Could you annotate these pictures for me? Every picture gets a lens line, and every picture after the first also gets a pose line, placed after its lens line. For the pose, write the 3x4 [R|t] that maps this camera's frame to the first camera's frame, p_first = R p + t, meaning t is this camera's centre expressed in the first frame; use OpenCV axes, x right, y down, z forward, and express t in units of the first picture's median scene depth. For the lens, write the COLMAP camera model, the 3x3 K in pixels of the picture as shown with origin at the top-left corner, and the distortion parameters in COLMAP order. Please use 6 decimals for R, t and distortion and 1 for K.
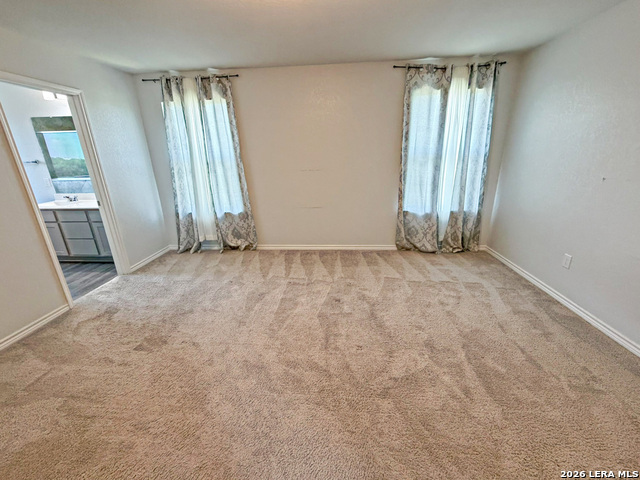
lens RADIAL K [[256.5, 0, 318.5], [0, 256.5, 240.3], [0, 0, 1]] dist [0.000695, 0.000029]
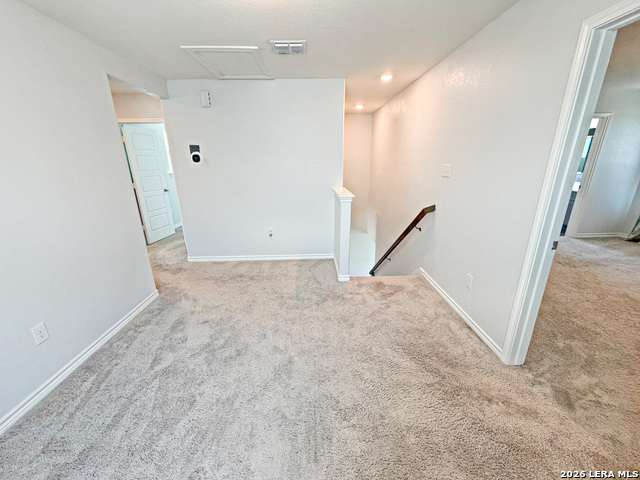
lens RADIAL K [[259.1, 0, 320.5], [0, 259.1, 241.1], [0, 0, 1]] dist [-0.000640, -0.000047]
pose [[0.089169, 0.313545, -0.945377, 0.578816], [-0.313878, 0.909642, 0.272088, 0.230463], [0.945267, 0.272471, 0.179527, -0.663712]]
